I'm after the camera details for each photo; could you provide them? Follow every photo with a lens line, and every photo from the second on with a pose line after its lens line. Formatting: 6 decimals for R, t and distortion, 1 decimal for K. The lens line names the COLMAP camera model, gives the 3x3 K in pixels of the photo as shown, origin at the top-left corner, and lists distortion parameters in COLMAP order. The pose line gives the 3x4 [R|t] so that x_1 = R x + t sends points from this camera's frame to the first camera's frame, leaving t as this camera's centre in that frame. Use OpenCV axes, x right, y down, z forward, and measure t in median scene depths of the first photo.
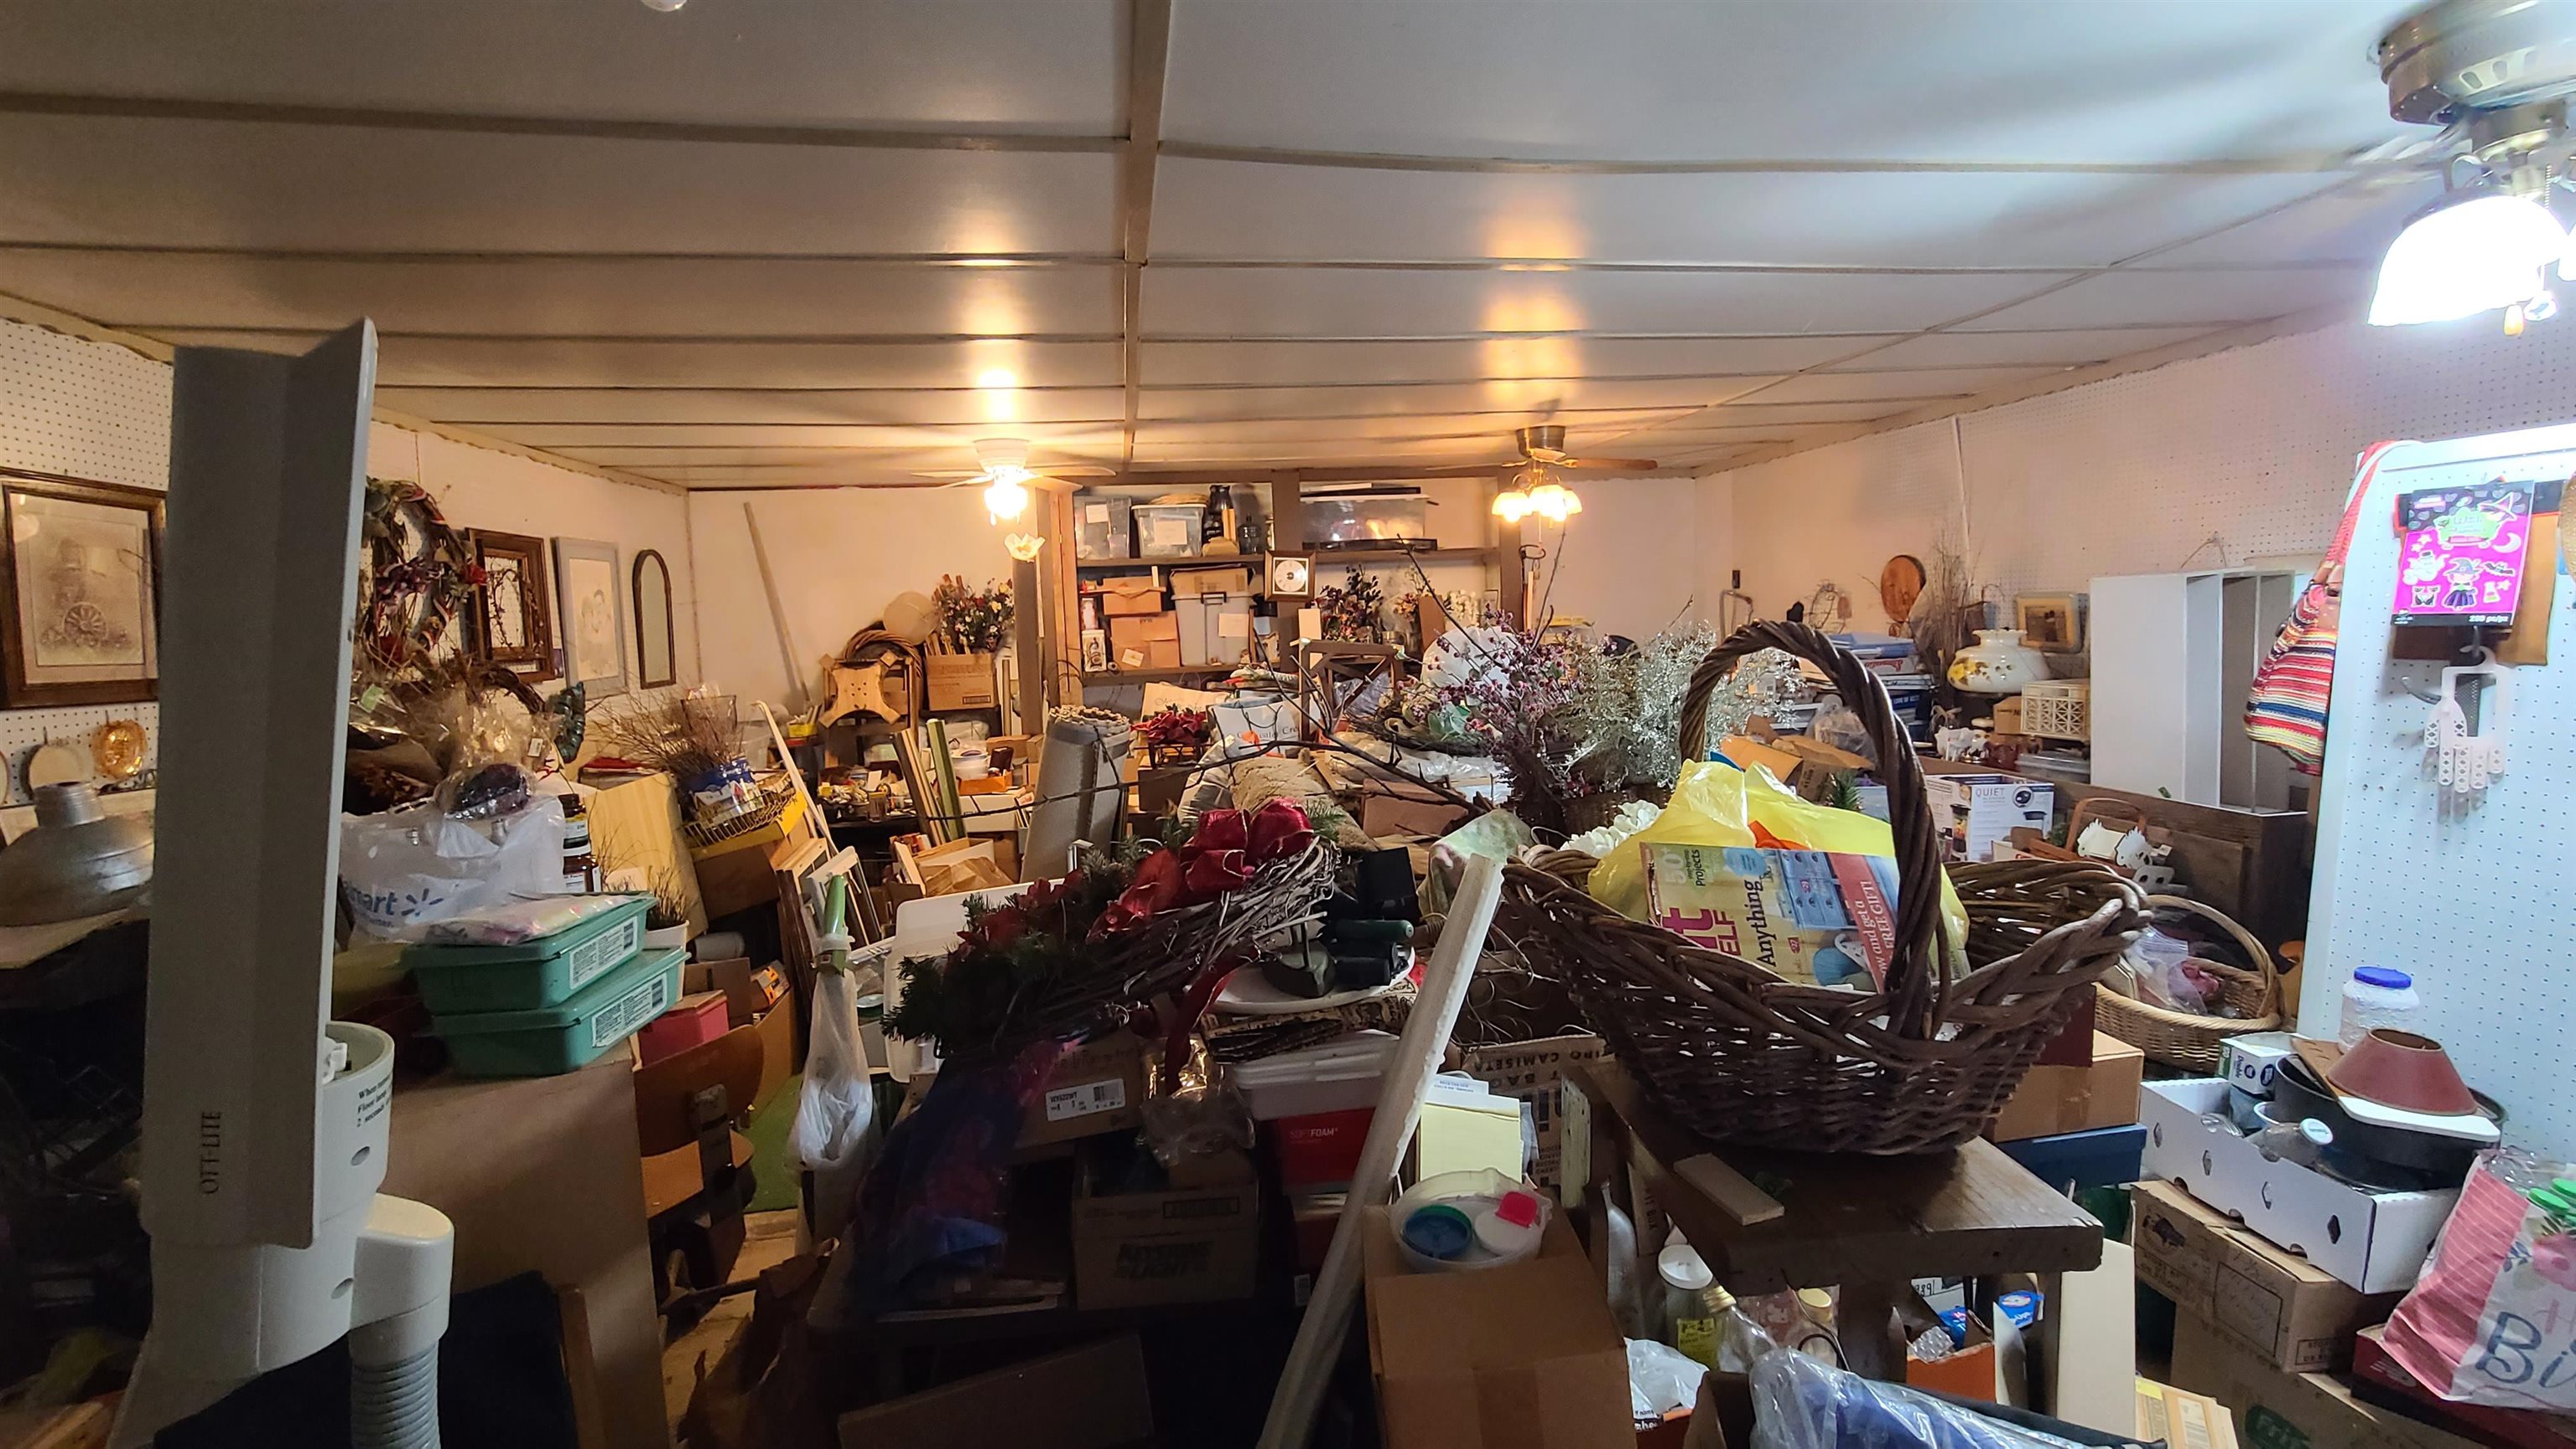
lens RADIAL K [[1060.3, 0, 1288.0], [0, 1060.3, 724.5], [0, 0, 1]] dist [0.000379, -0.000644]
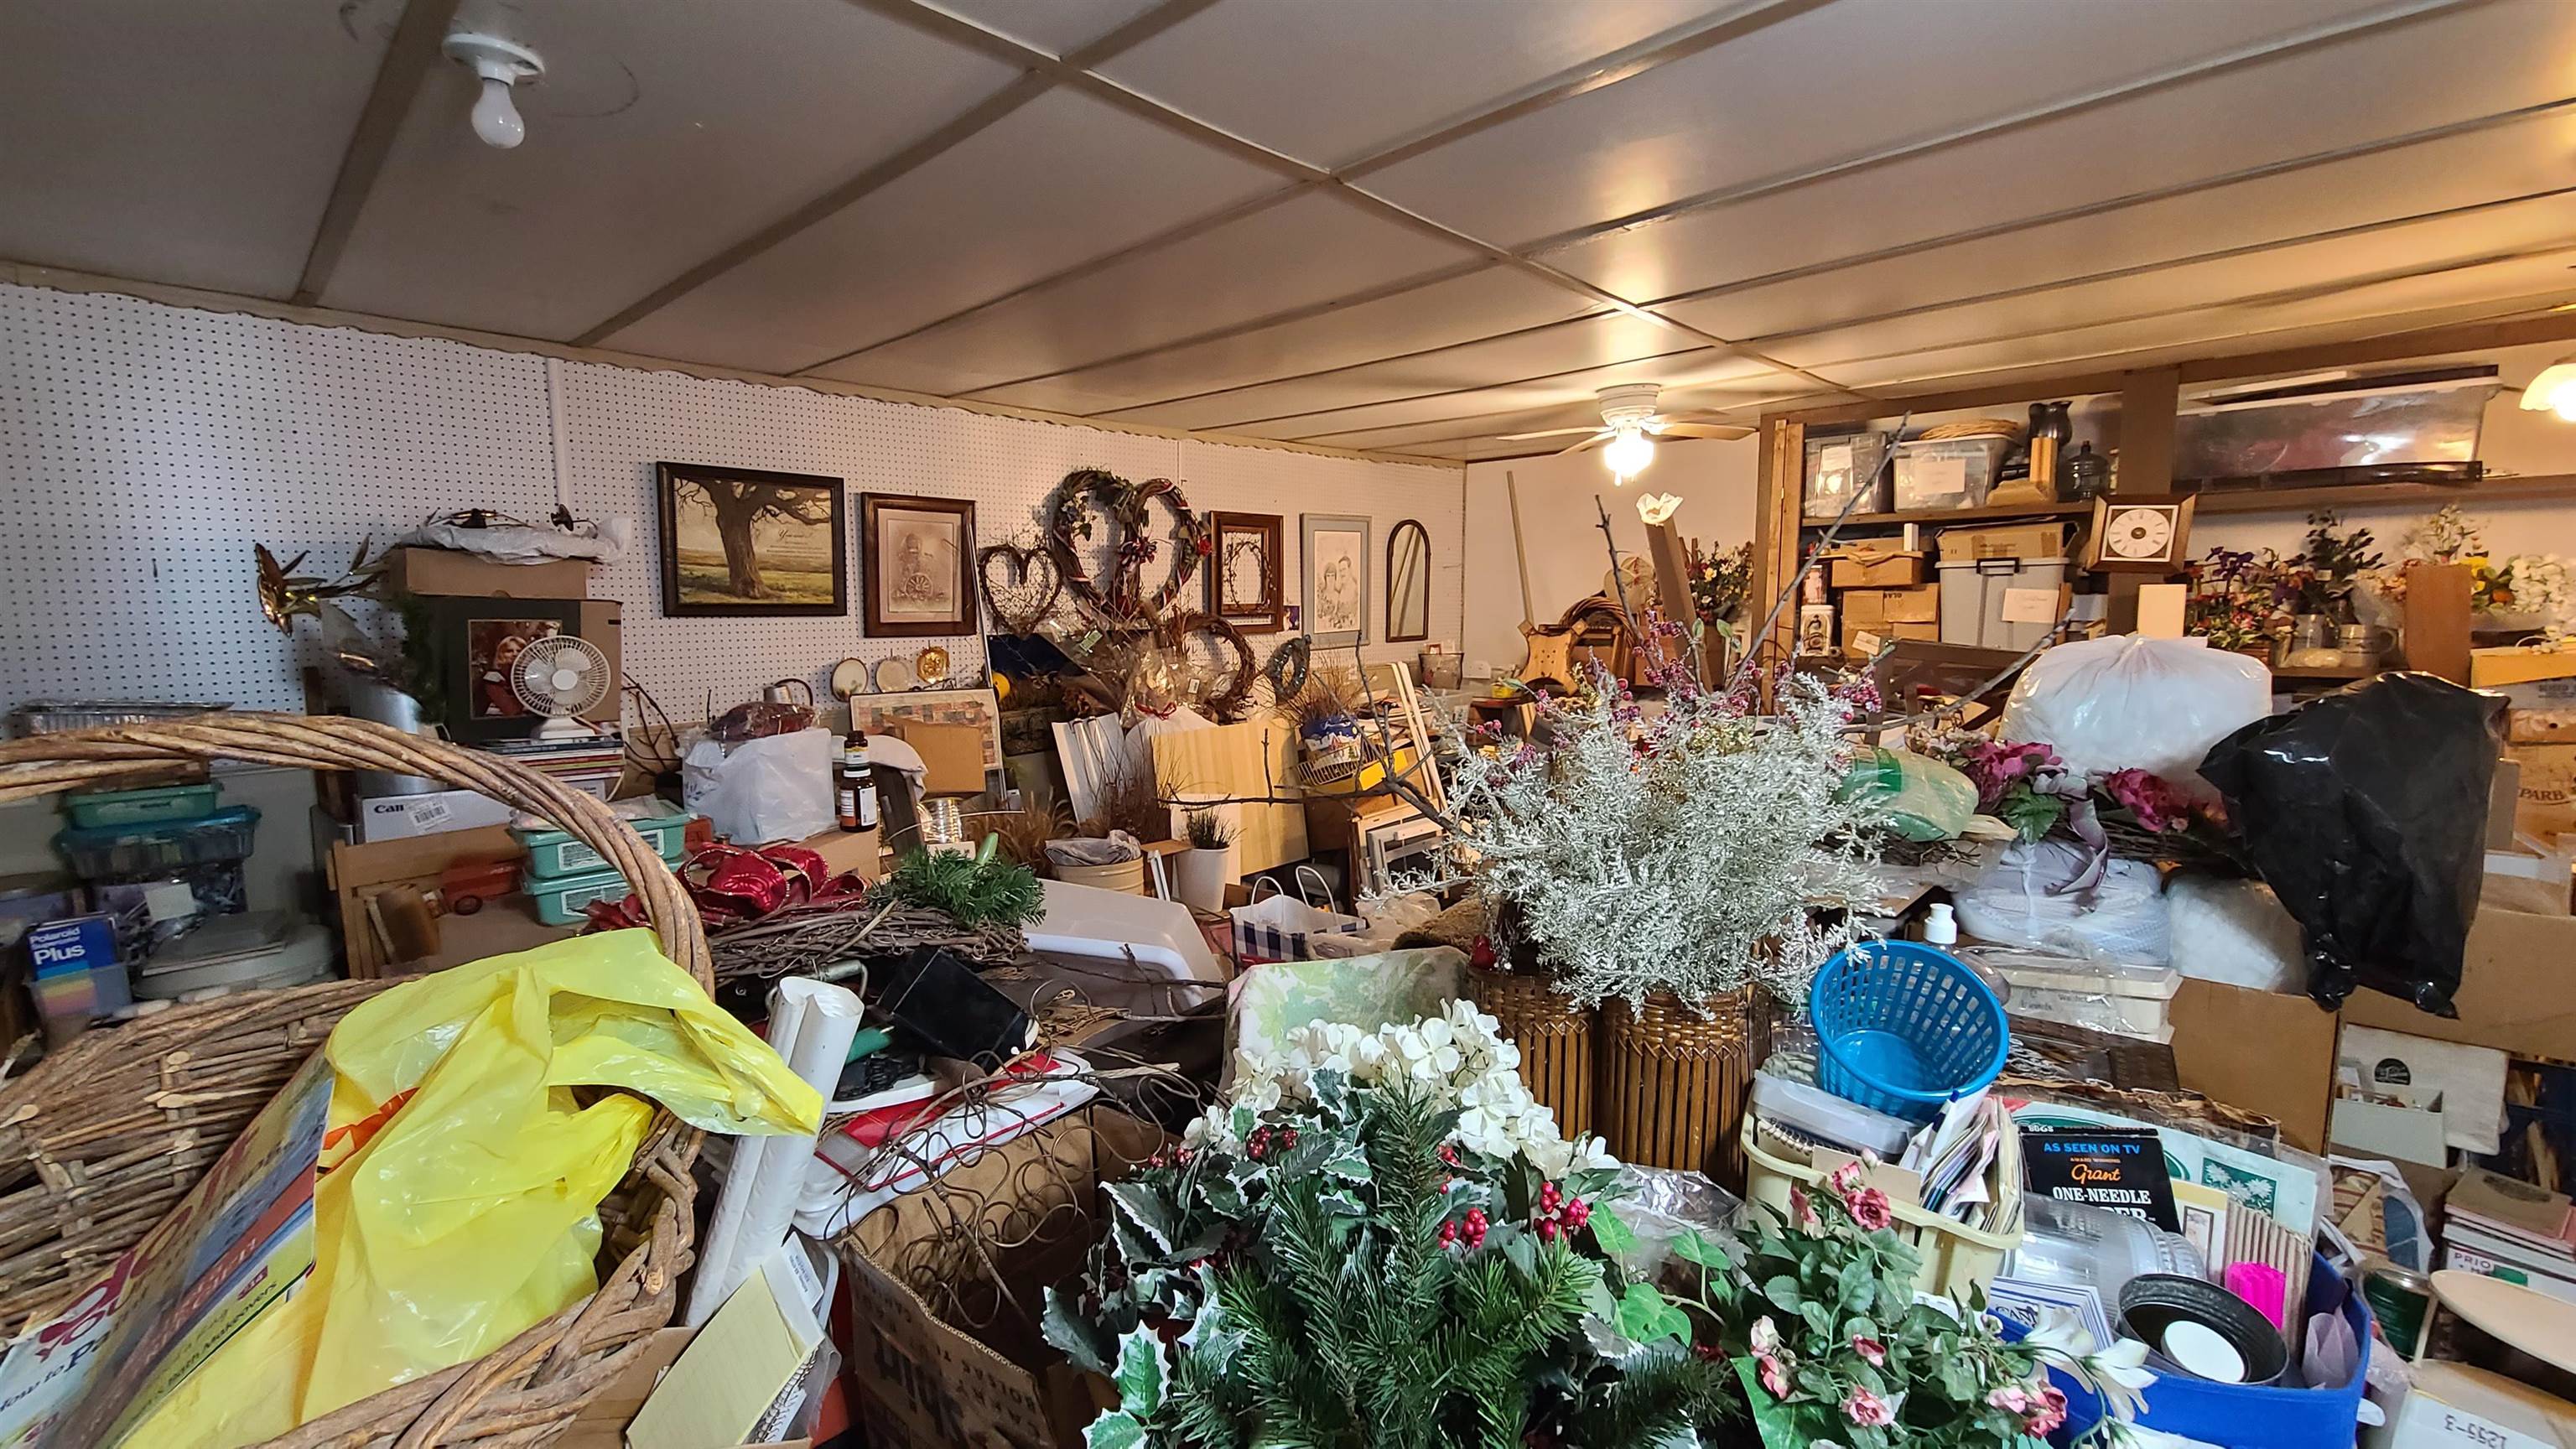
lens RADIAL K [[1060.3, 0, 1288.0], [0, 1060.3, 724.5], [0, 0, 1]] dist [0.000379, -0.000644]
pose [[0.599730, 0.127504, -0.789979, 0.223951], [-0.091551, 0.991674, 0.090556, -0.035472], [0.794948, 0.018014, 0.606410, 0.195804]]
